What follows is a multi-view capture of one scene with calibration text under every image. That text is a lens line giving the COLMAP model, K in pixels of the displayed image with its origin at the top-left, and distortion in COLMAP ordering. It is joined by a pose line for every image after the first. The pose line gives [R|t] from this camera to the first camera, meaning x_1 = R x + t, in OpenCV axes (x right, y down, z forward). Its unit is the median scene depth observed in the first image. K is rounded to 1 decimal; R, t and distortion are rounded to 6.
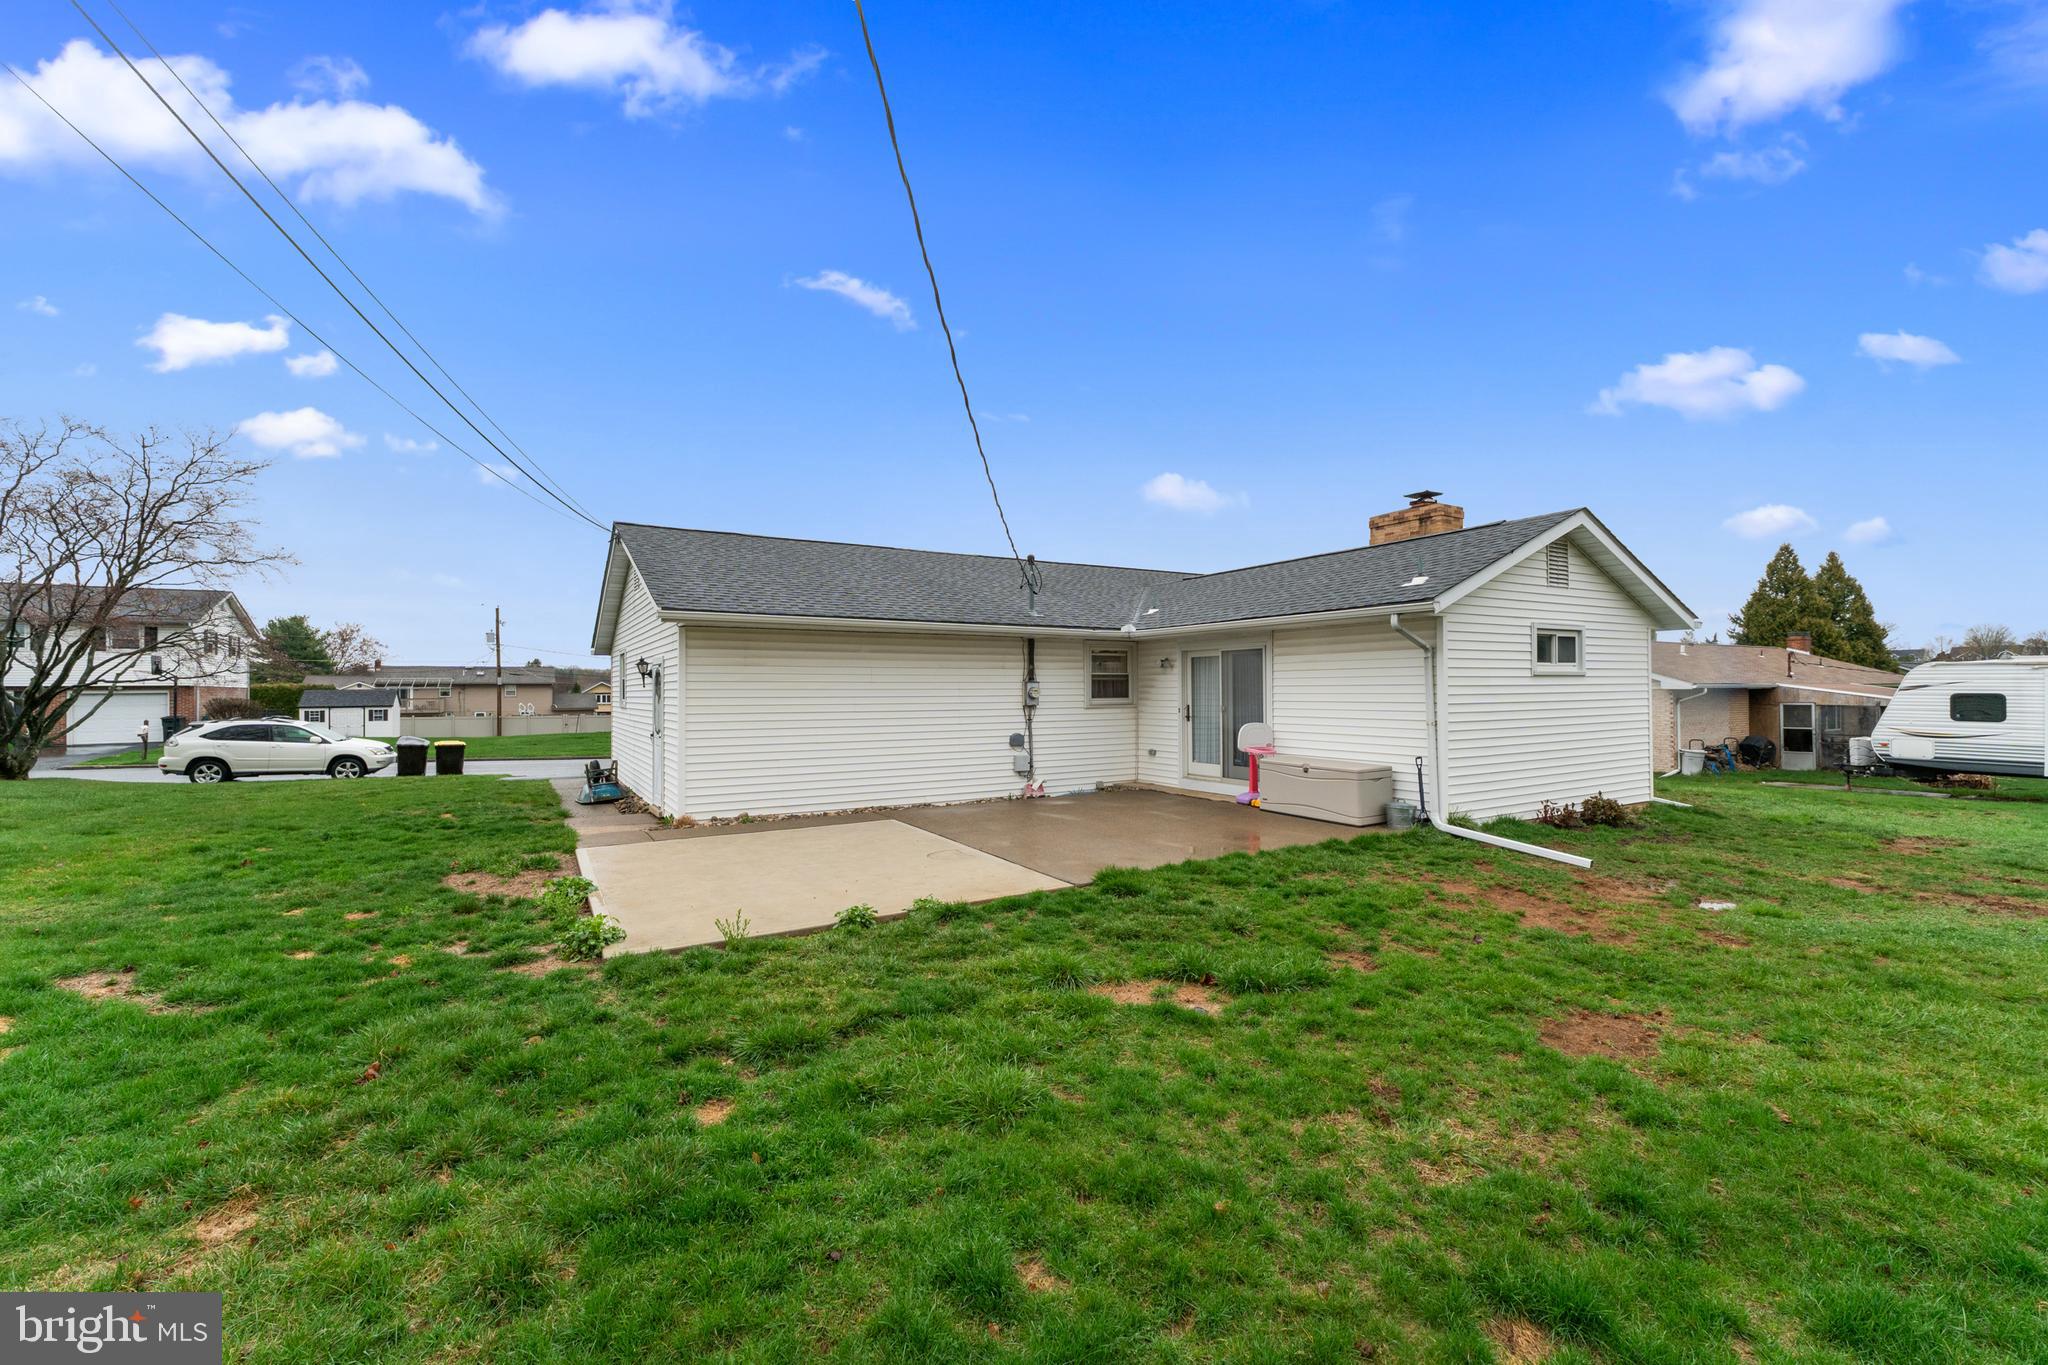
lens RADIAL K [[875.2, 0, 1029.5], [0, 875.2, 696.9], [0, 0, 1]] dist [0.001014, 0.000133]
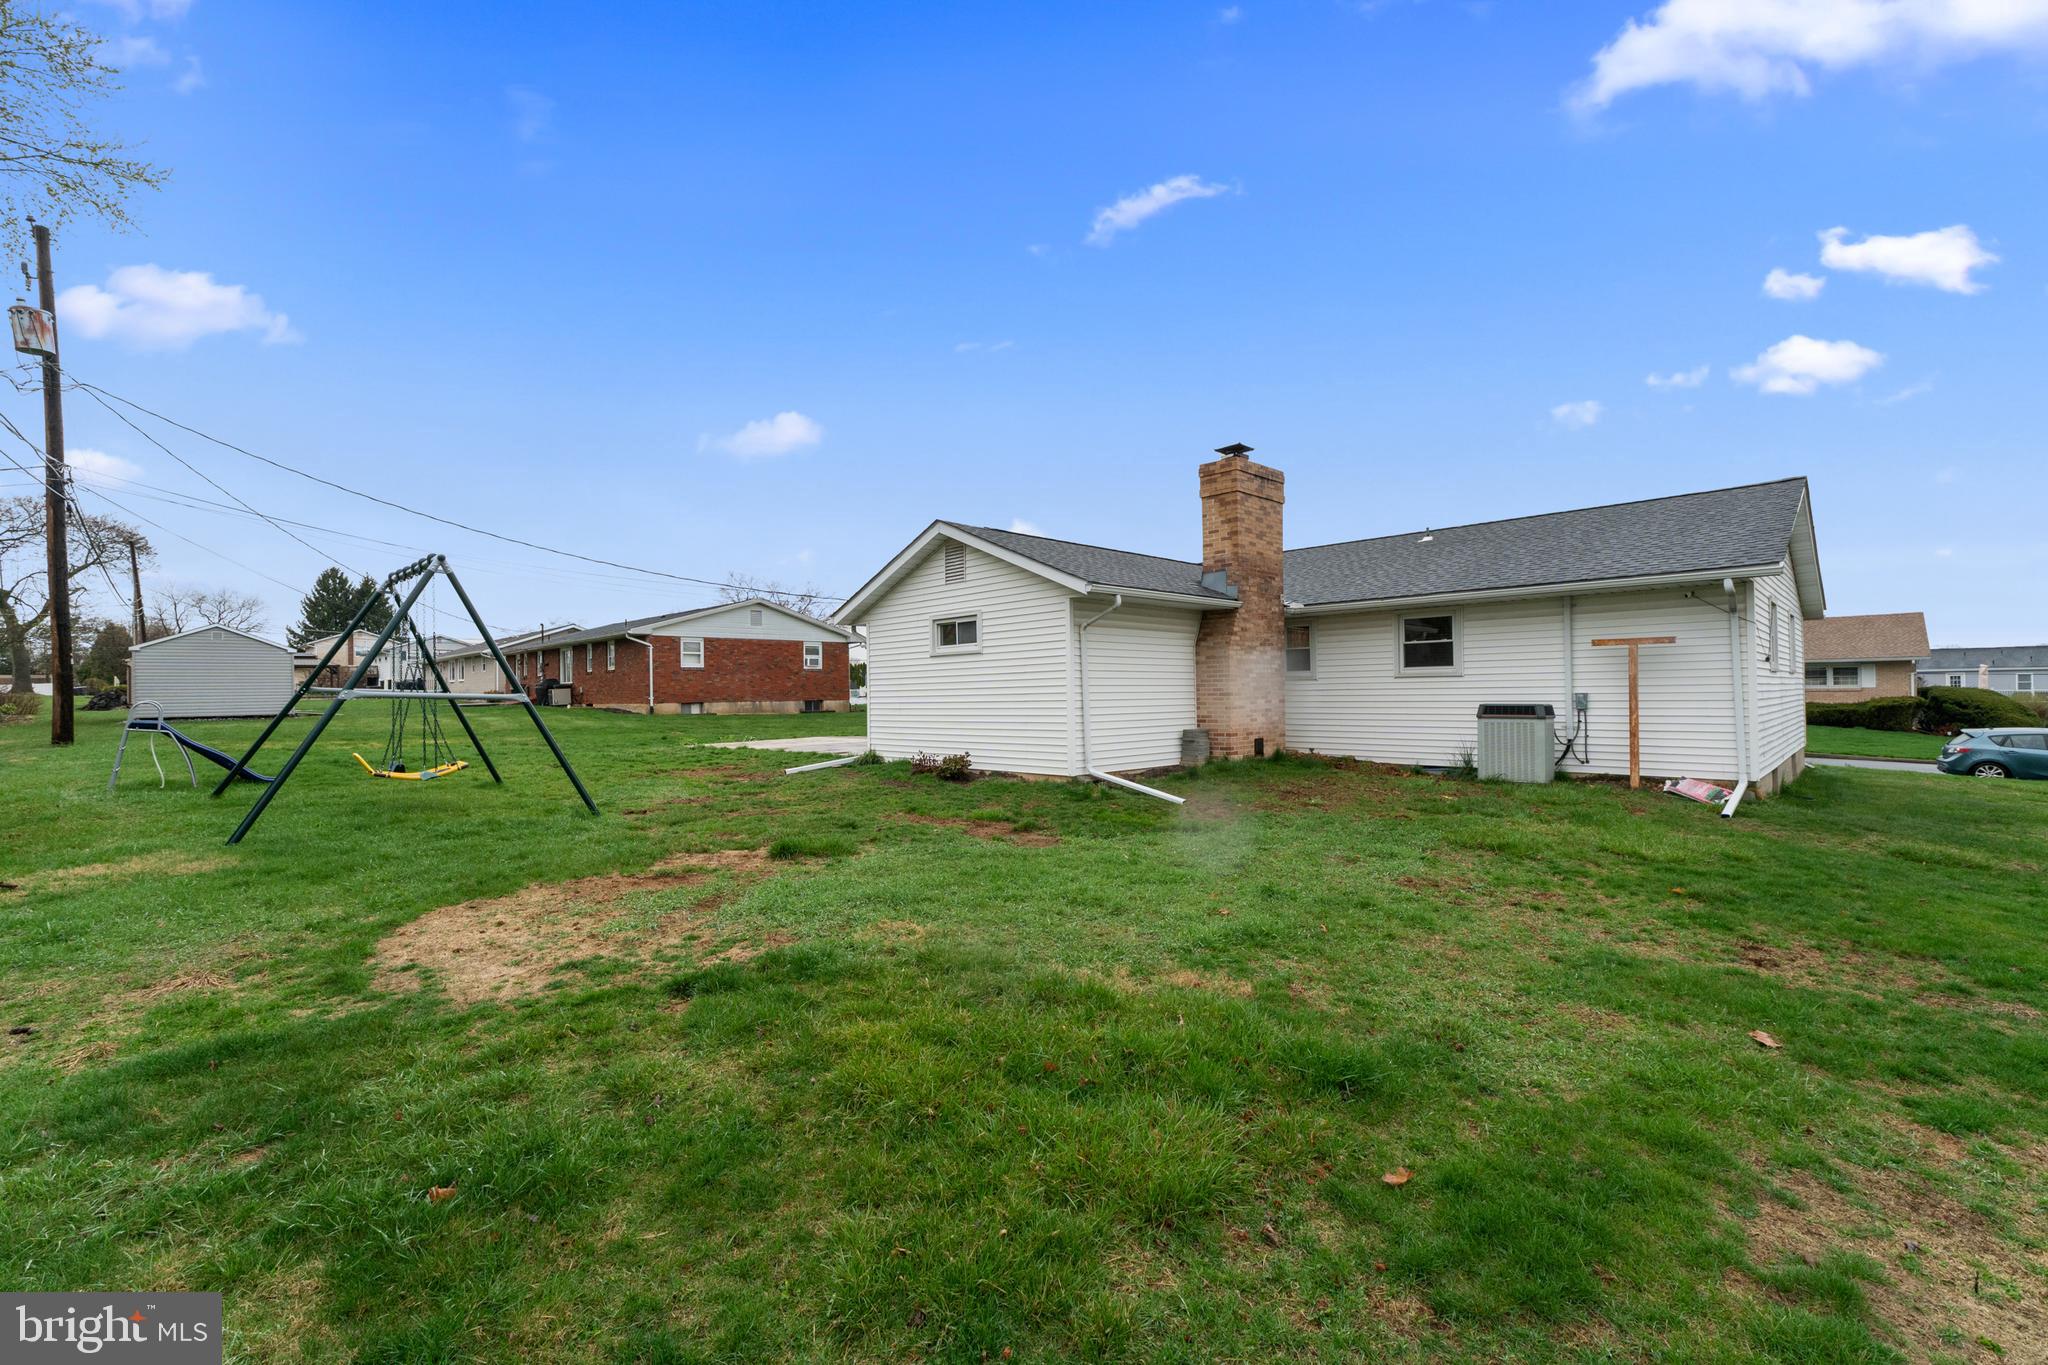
lens RADIAL K [[859.2, 0, 1033.0], [0, 859.2, 675.8], [0, 0, 1]] dist [0.001648, 0.000252]
pose [[0.224910, -0.016911, -0.974233, 1.483898], [0.005234, 0.999856, -0.016148, 0.020649], [0.974366, -0.001468, 0.224966, 0.688708]]
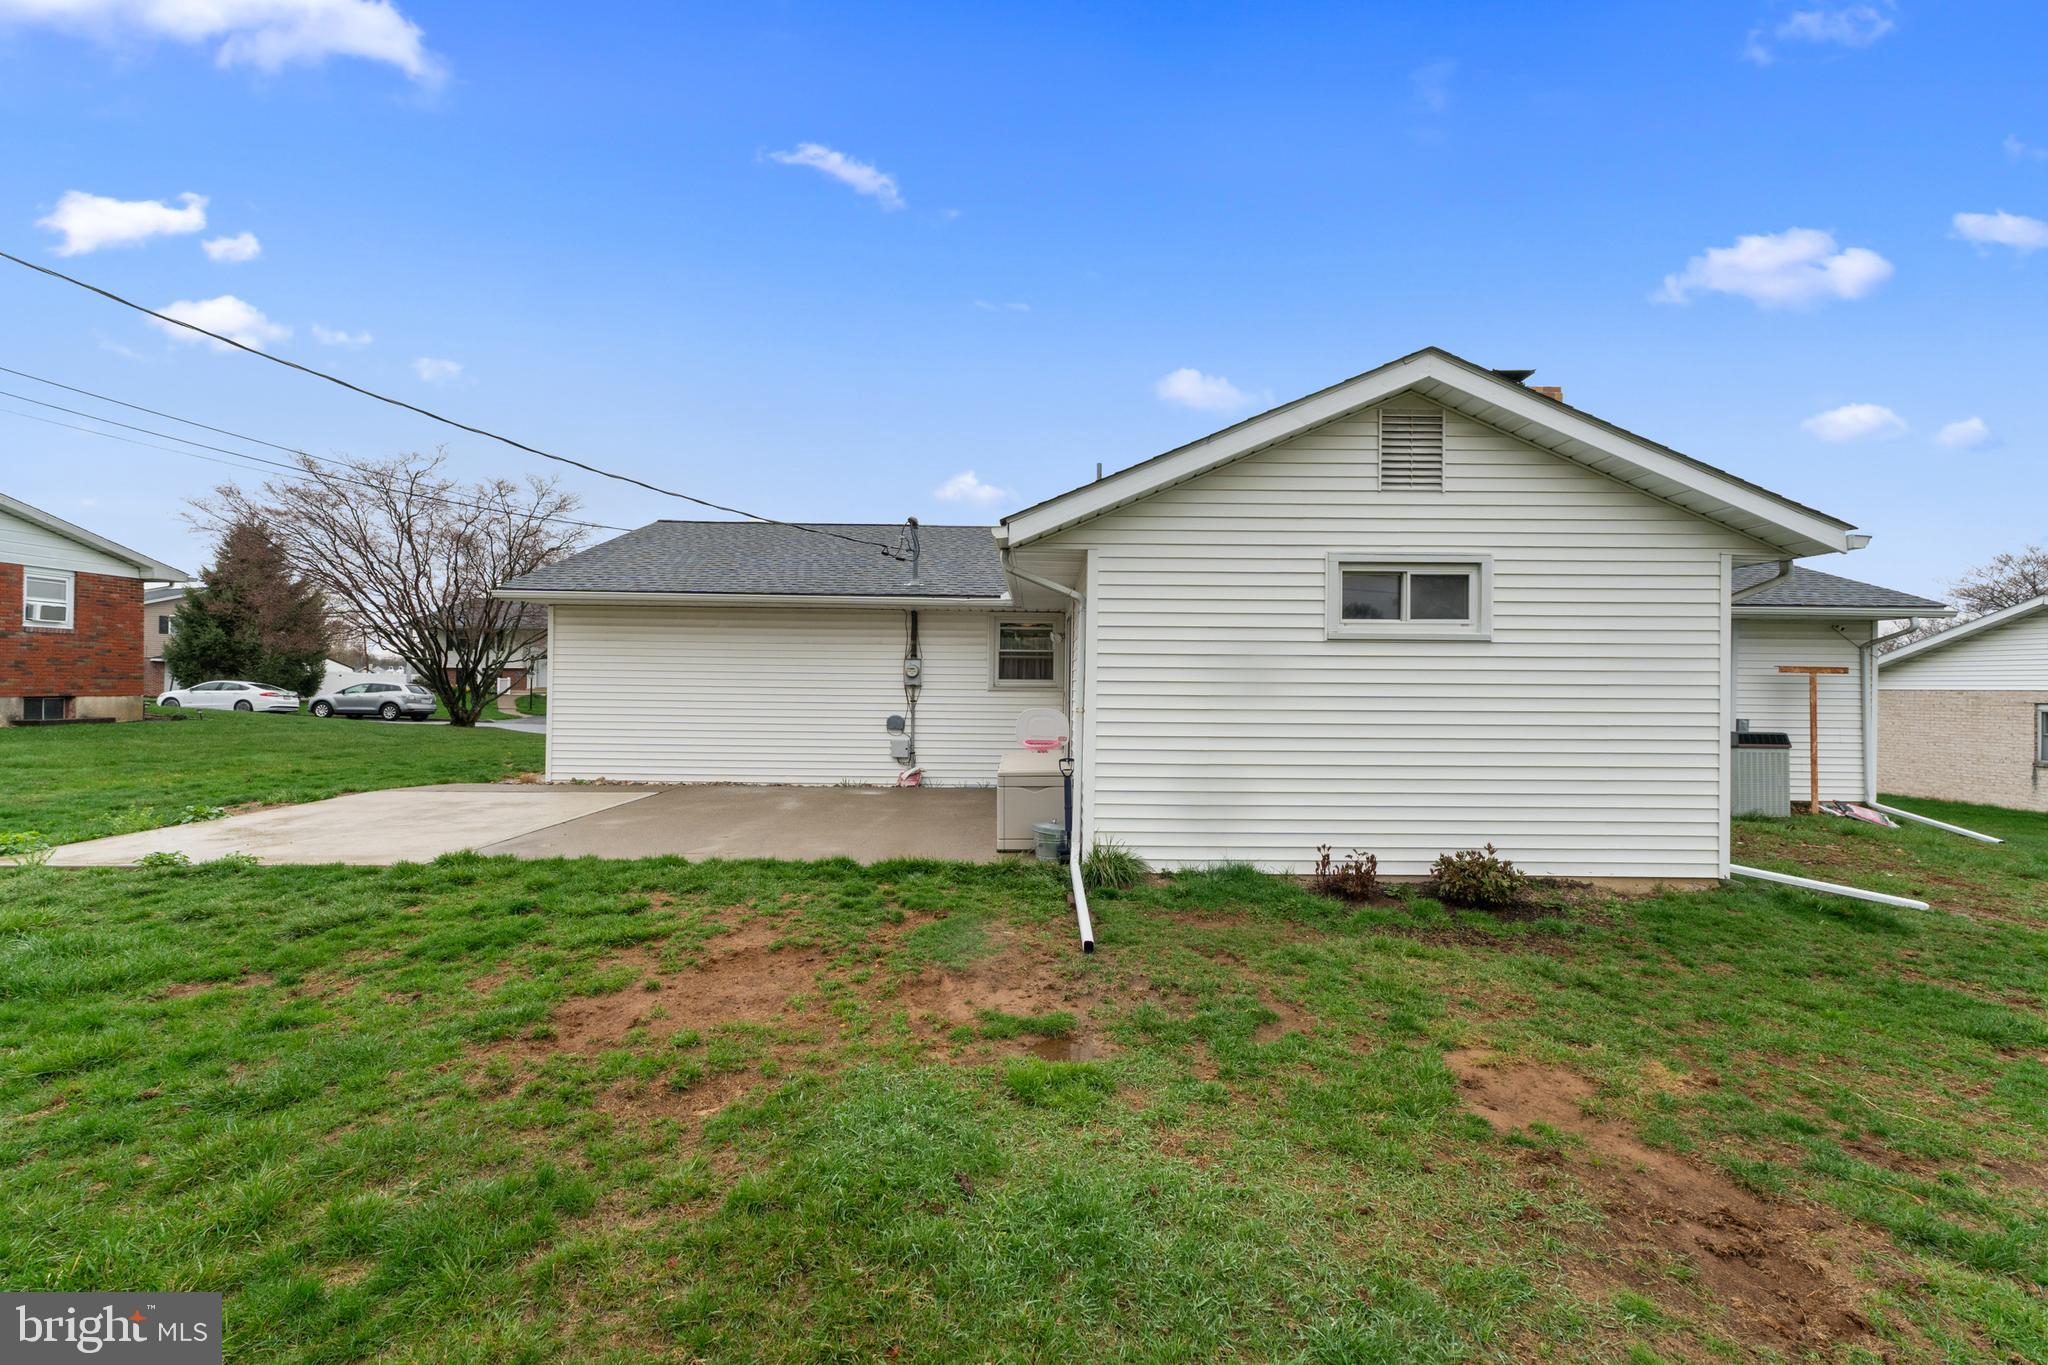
lens RADIAL K [[859.2, 0, 1033.0], [0, 859.2, 675.8], [0, 0, 1]] dist [0.001648, 0.000252]
pose [[0.853543, 0.009598, -0.520934, 0.570477], [-0.020180, 0.999689, -0.014645, 0.010678], [0.520632, 0.023013, 0.853471, 0.311850]]
